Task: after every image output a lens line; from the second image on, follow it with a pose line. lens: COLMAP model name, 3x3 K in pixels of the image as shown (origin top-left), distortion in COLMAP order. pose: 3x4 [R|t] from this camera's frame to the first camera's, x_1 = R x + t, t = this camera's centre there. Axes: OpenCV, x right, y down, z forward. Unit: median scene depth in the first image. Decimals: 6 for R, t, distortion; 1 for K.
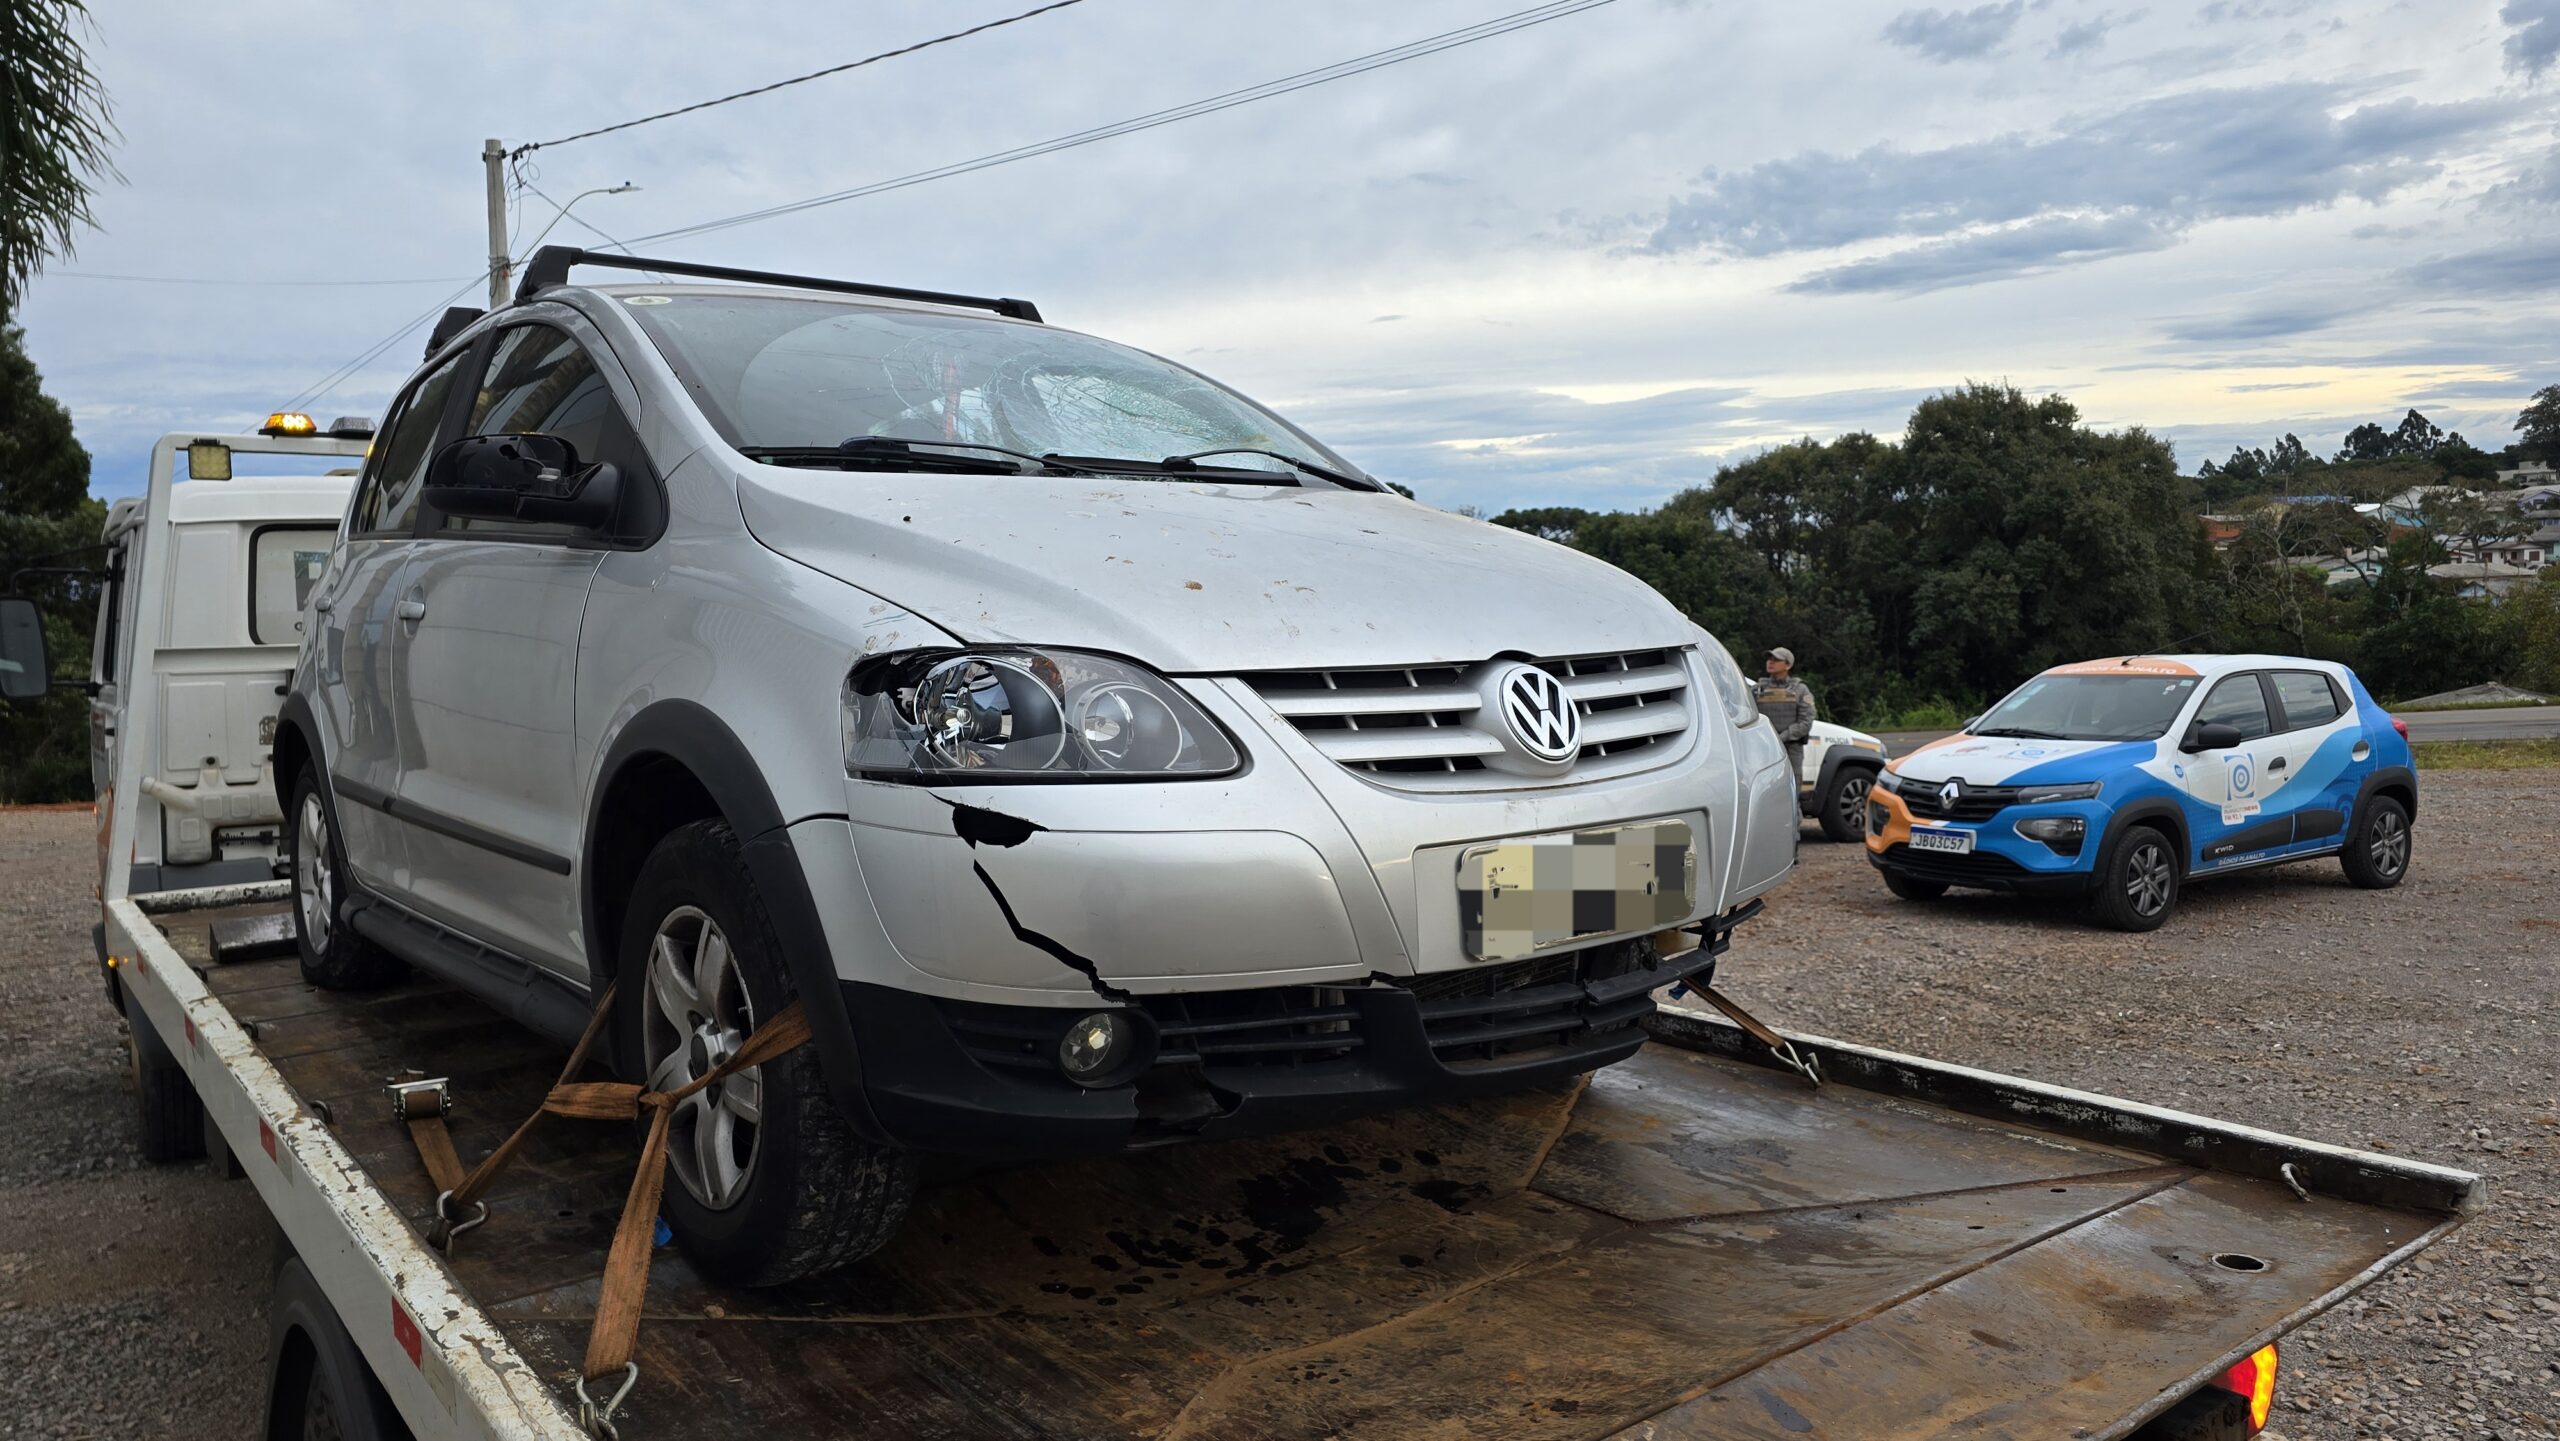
lens RADIAL K [[1705.9, 0, 1263.6], [0, 1705.9, 714.4], [0, 0, 1]] dist [0.076954, -0.109938]
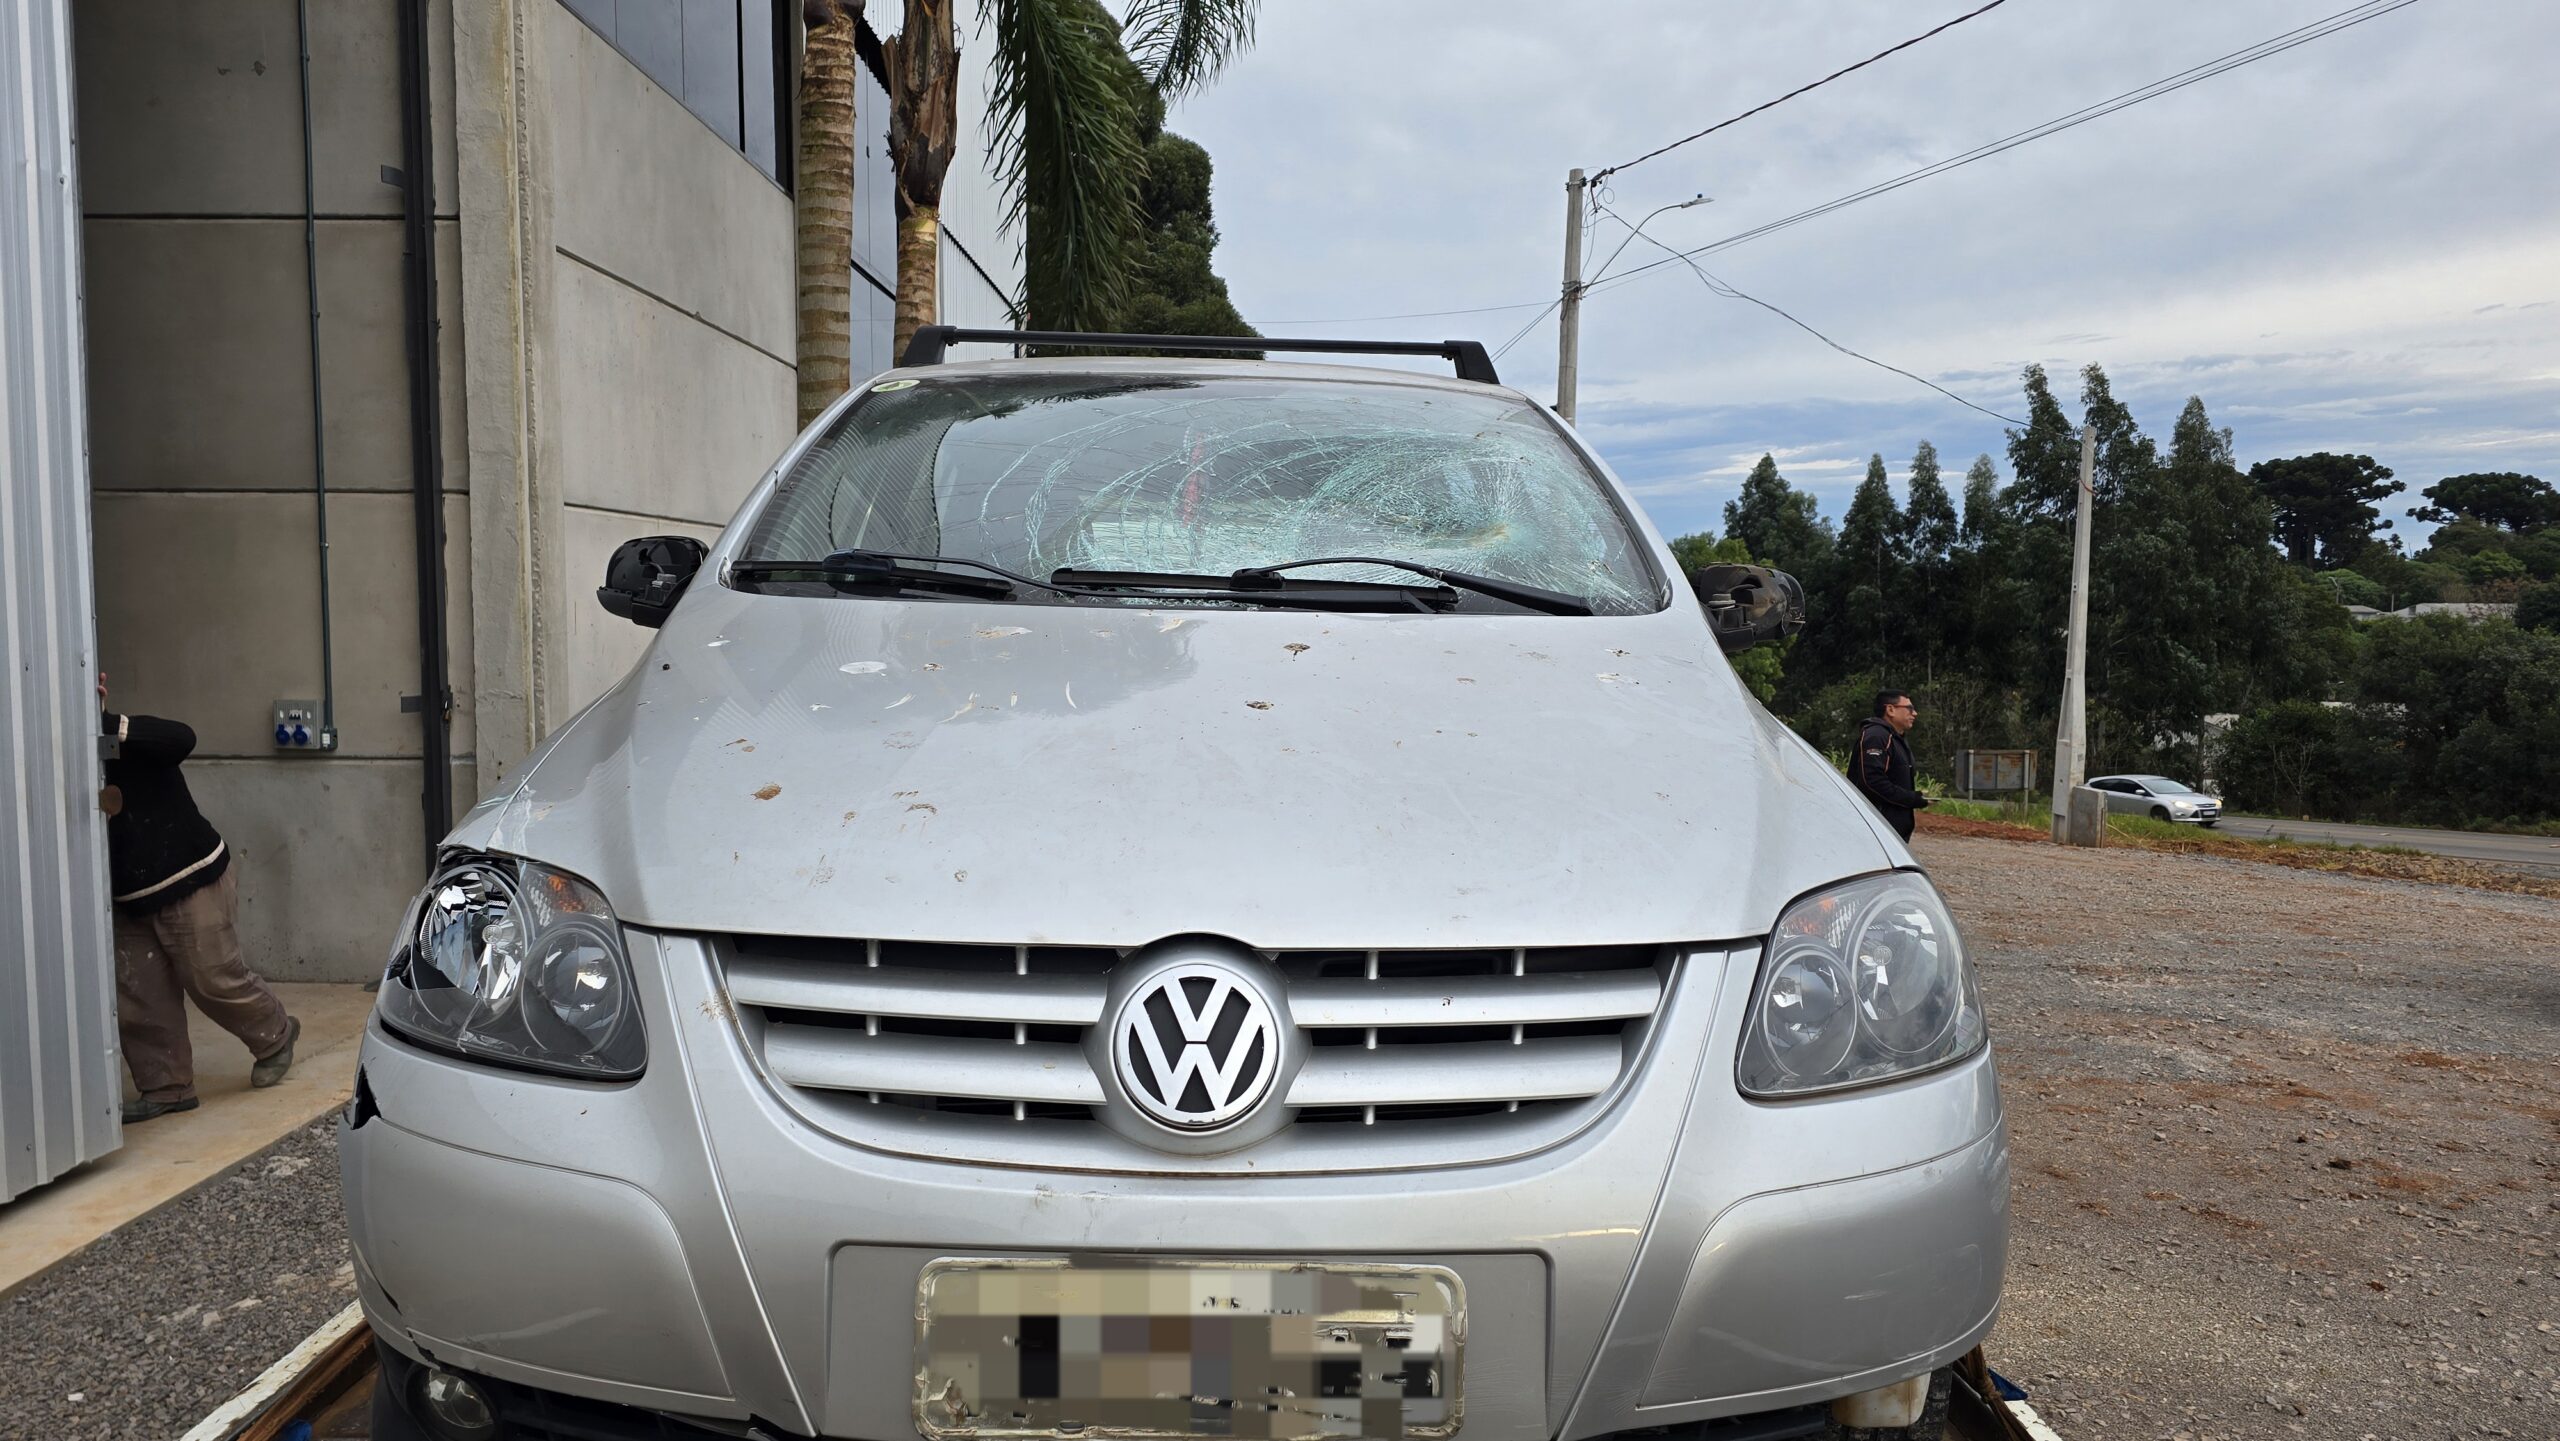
lens RADIAL K [[1705.9, 0, 1263.6], [0, 1705.9, 714.4], [0, 0, 1]] dist [0.076954, -0.109938]
pose [[0.788674, 0.073850, -0.610360, 0.515863], [-0.072201, 0.997015, 0.027339, -0.130559], [0.610557, 0.022507, 0.791653, 0.488459]]
